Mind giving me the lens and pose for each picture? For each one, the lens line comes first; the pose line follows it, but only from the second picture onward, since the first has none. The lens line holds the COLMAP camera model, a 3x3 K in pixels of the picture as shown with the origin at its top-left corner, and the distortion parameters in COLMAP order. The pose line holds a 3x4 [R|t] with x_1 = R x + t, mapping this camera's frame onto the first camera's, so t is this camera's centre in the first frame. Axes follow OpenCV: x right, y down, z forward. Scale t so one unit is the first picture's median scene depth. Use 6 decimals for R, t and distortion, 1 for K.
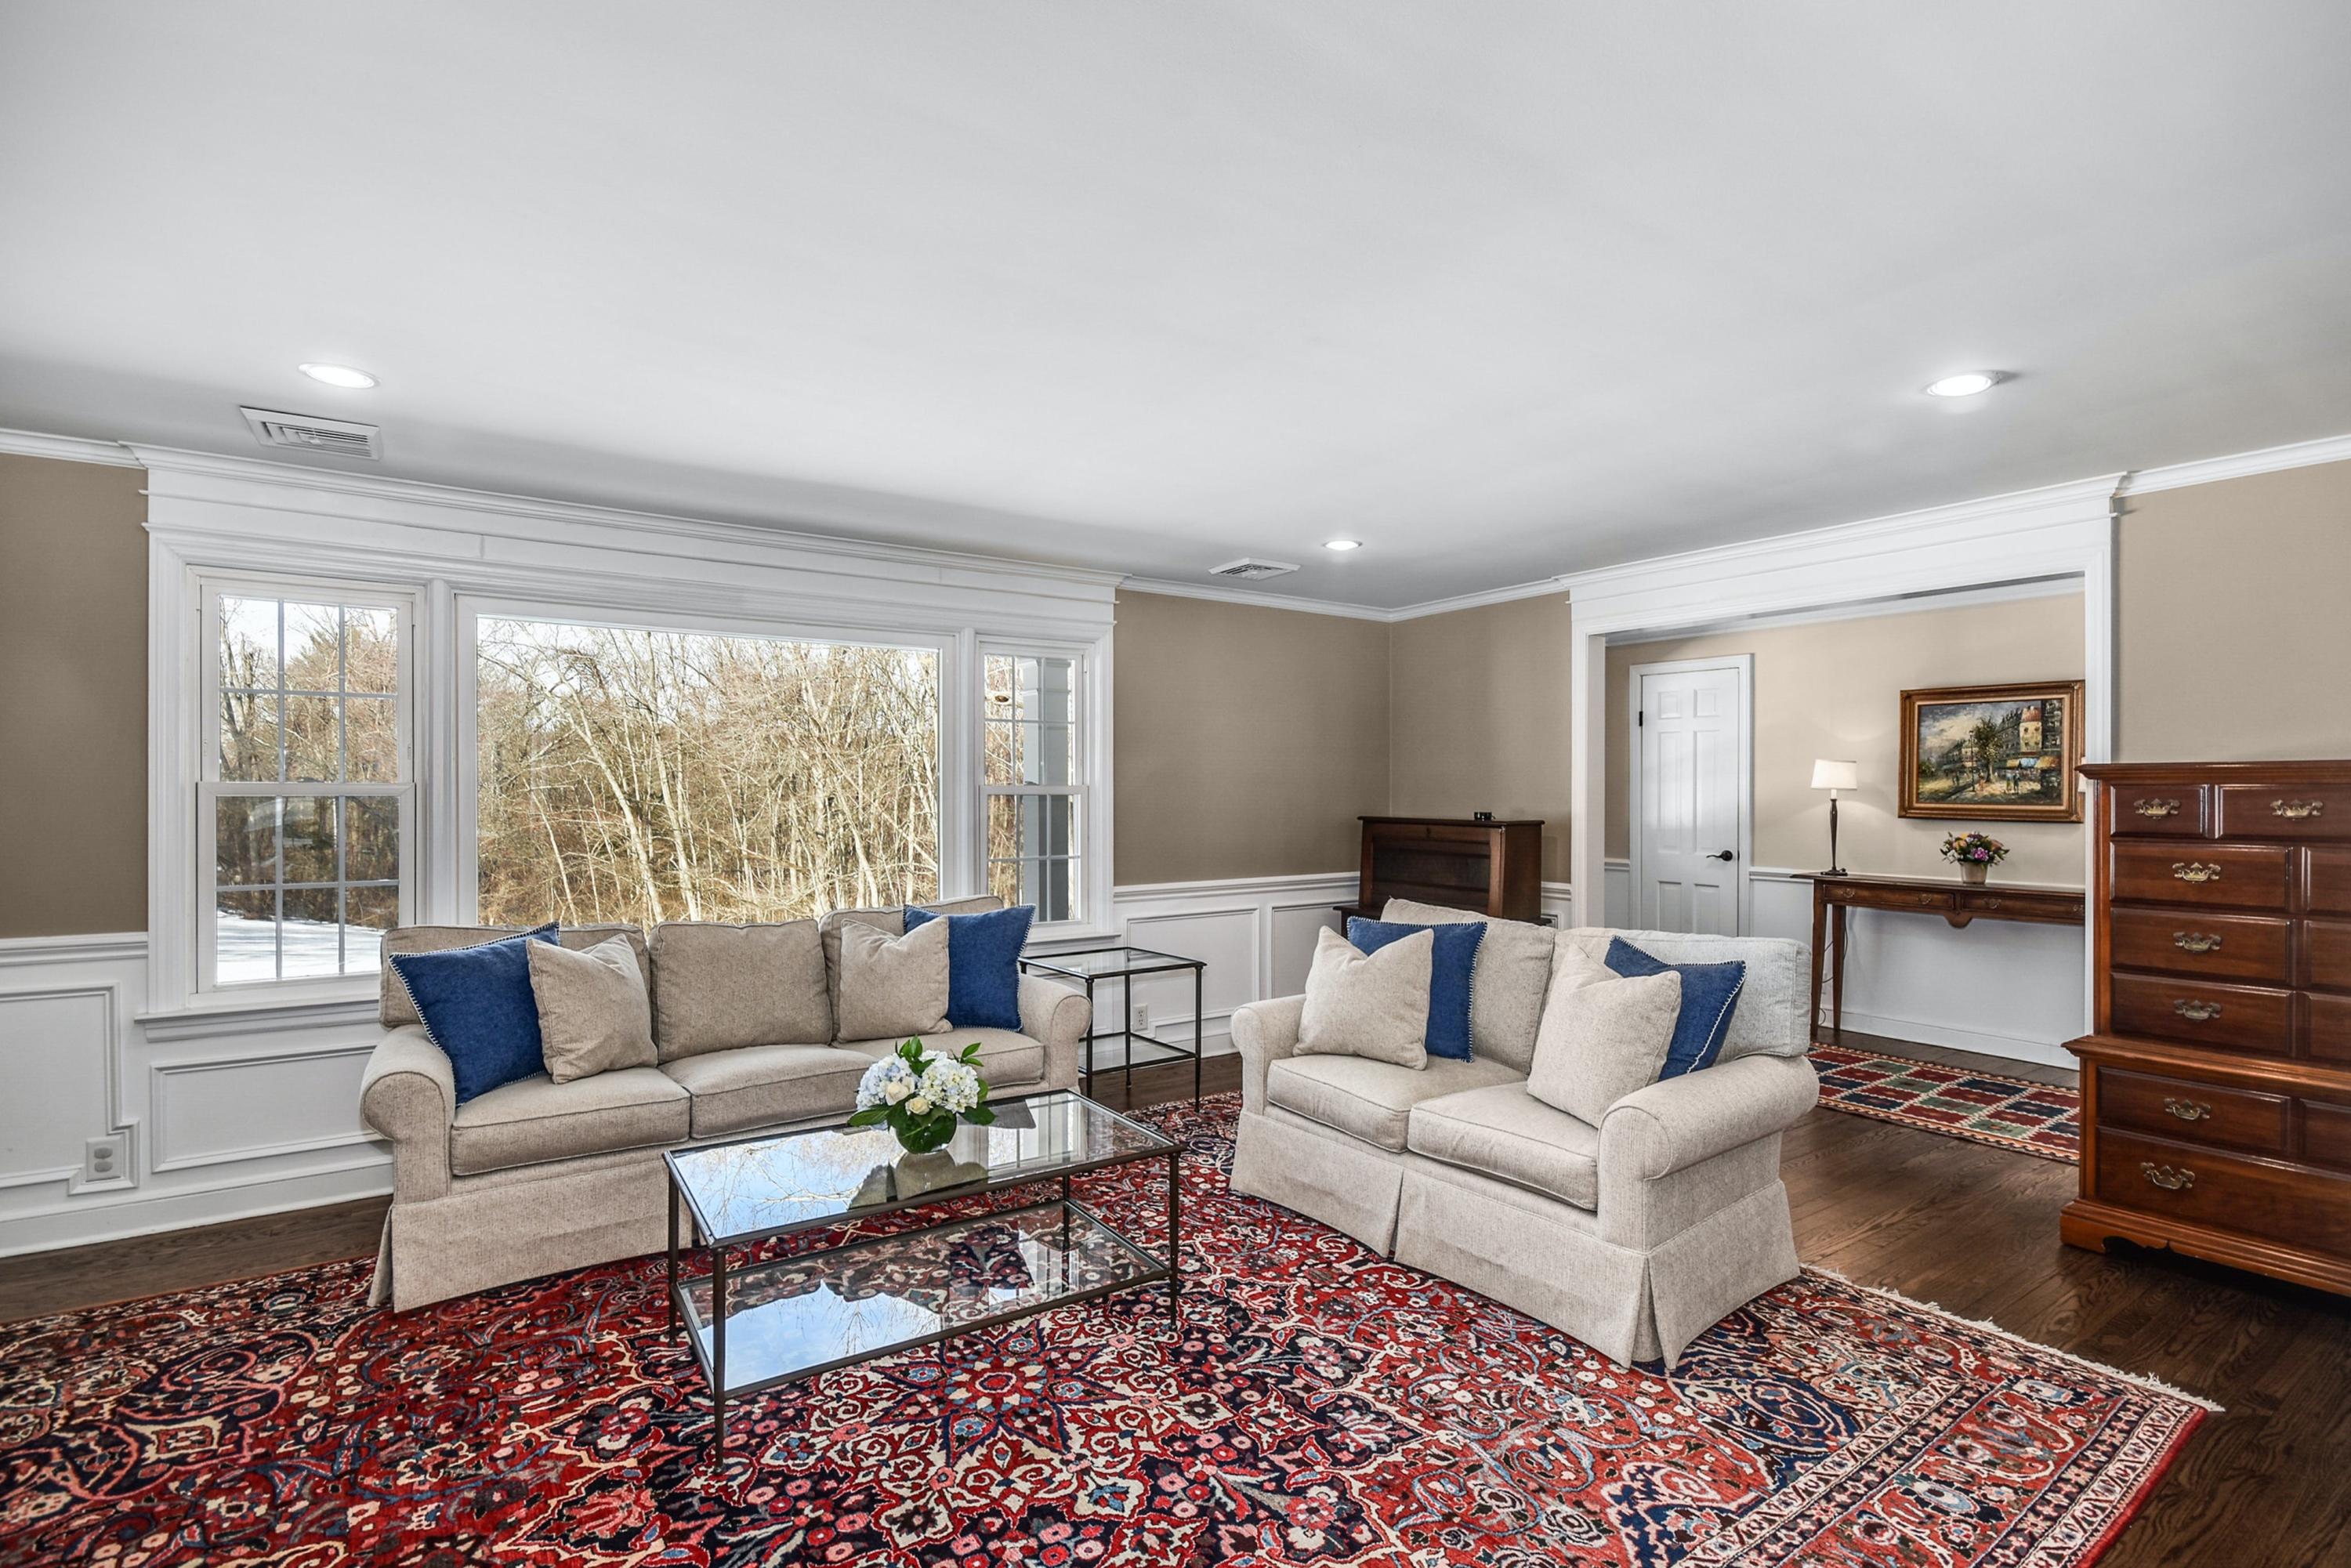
lens RADIAL K [[1099.5, 0, 1175.5], [0, 1099.5, 784.0], [0, 0, 1]] dist [0.001925, 0.000000]
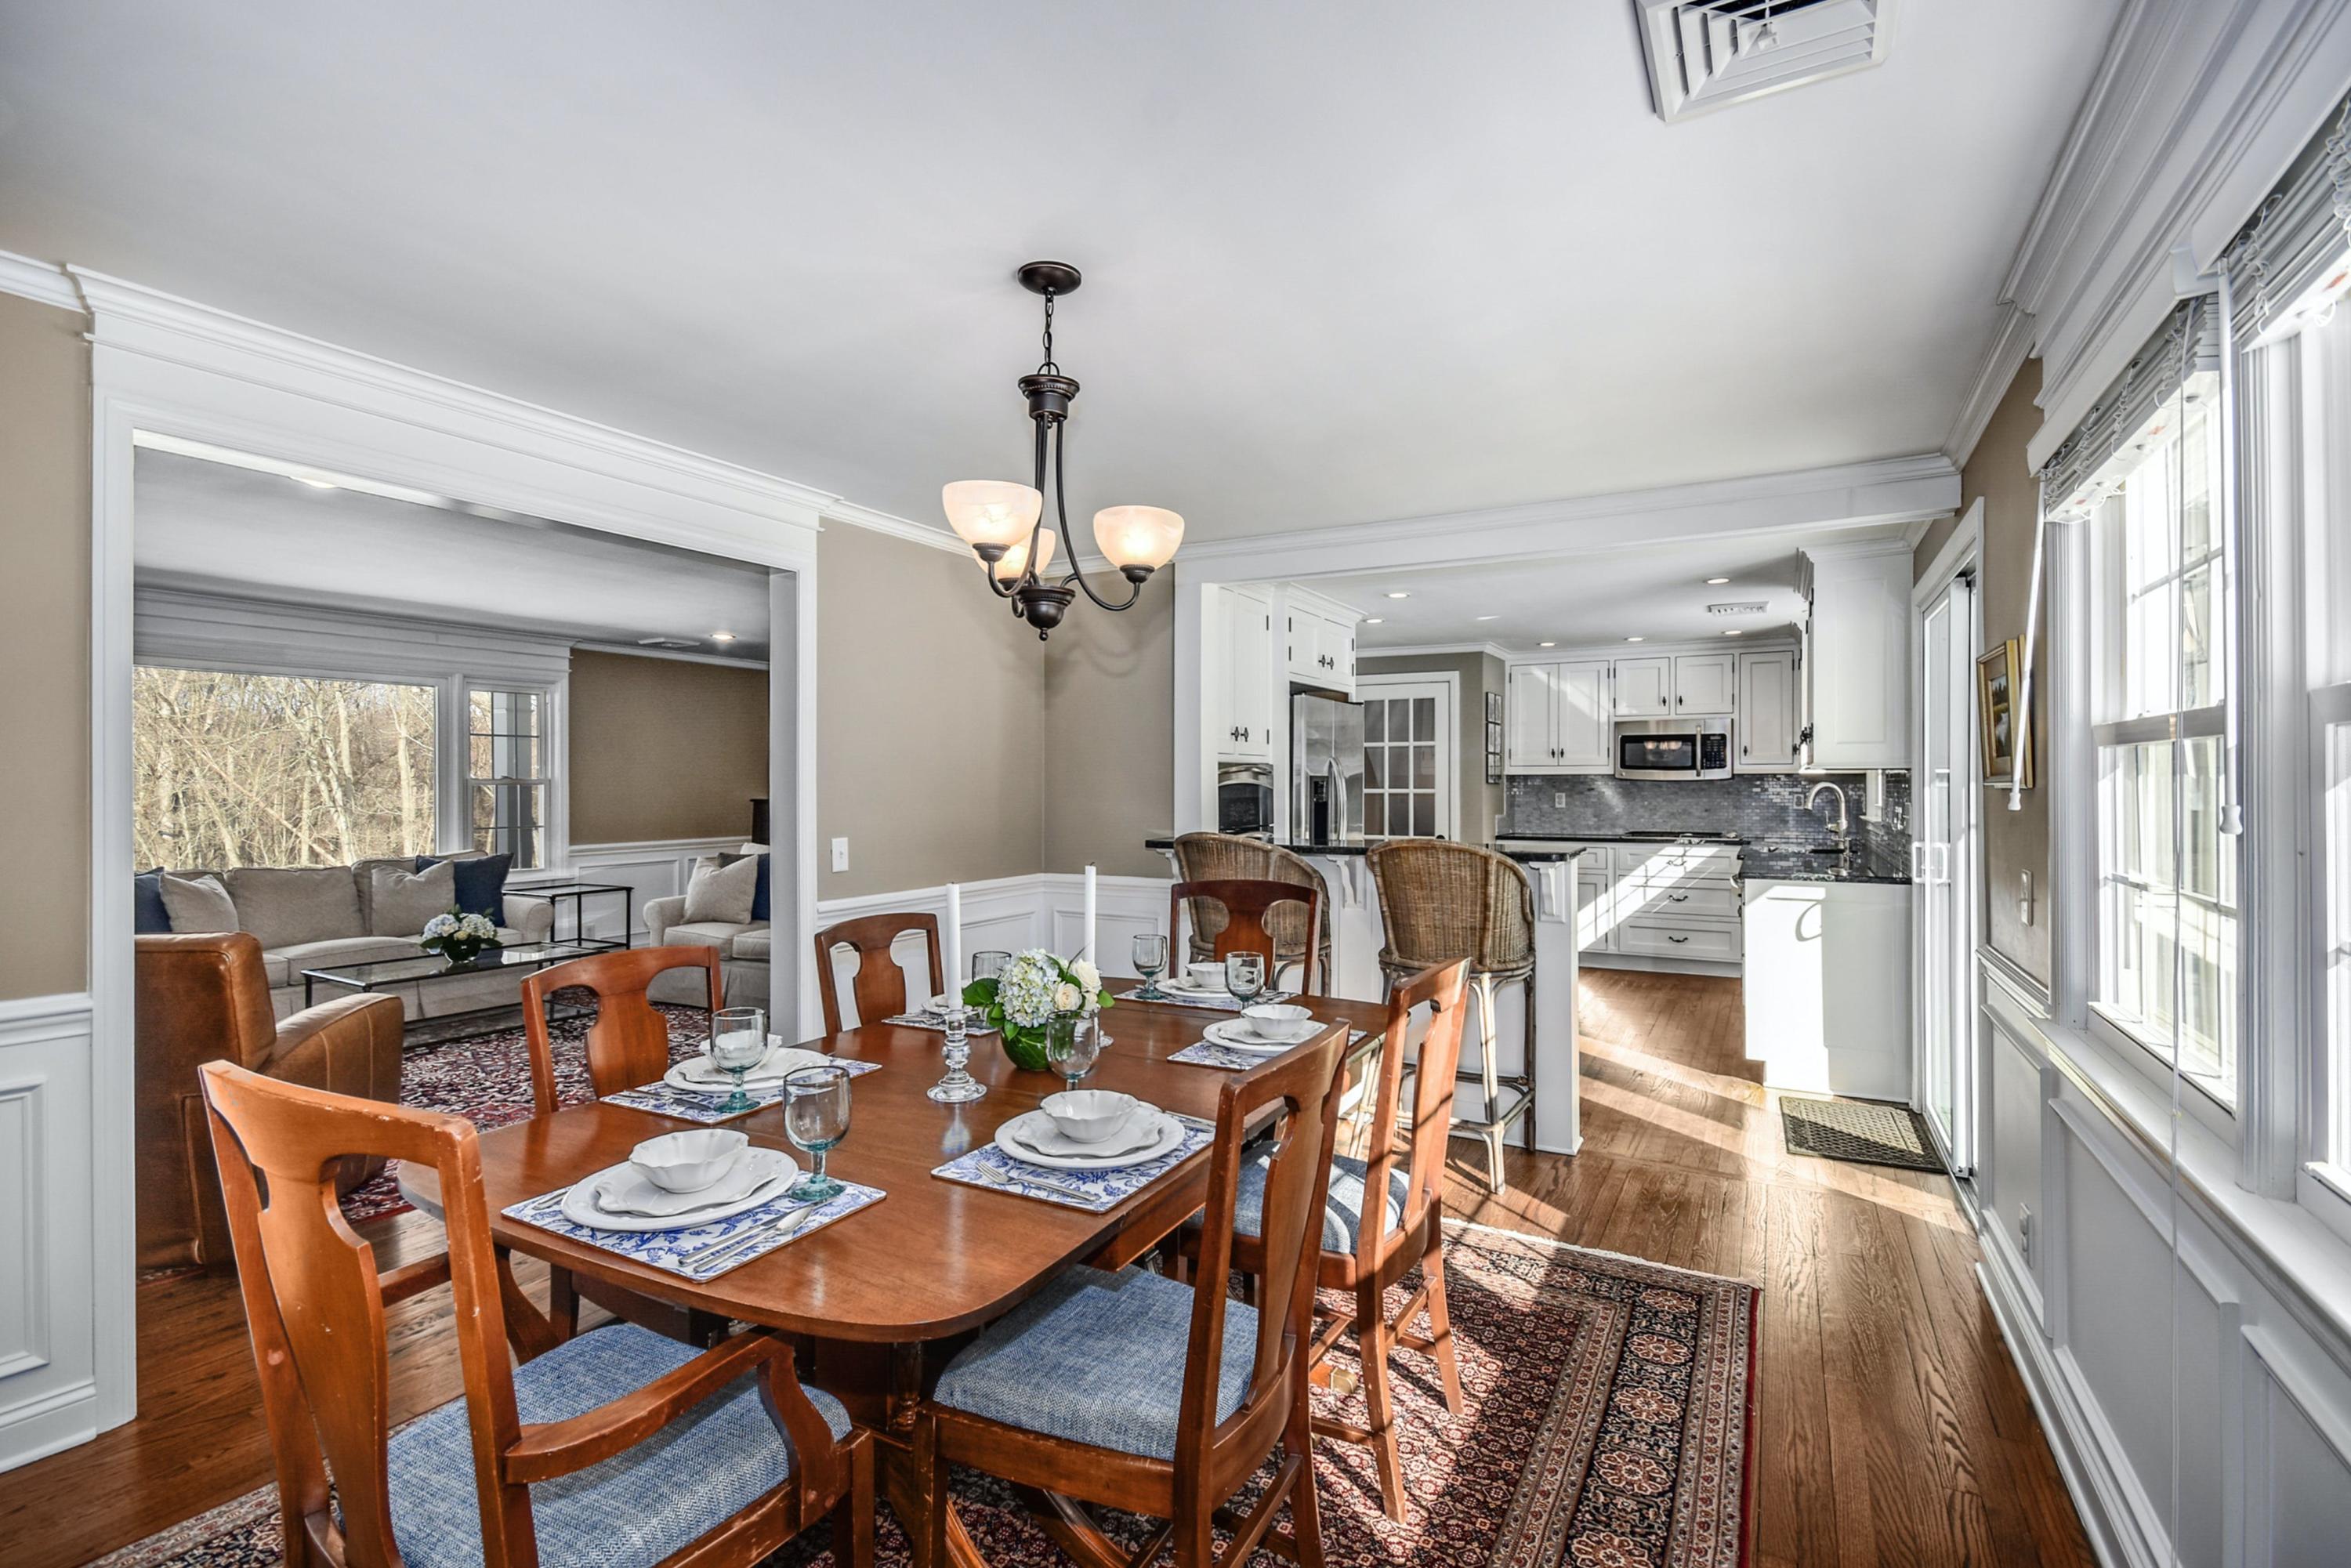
lens RADIAL K [[1099.5, 0, 1175.5], [0, 1099.5, 784.0], [0, 0, 1]] dist [0.001925, 0.000000]
pose [[0.900917, -0.001411, 0.433989, 0.043862], [-0.001655, 0.999976, 0.006688, -0.003223], [-0.433988, -0.006743, 0.900893, -0.824389]]
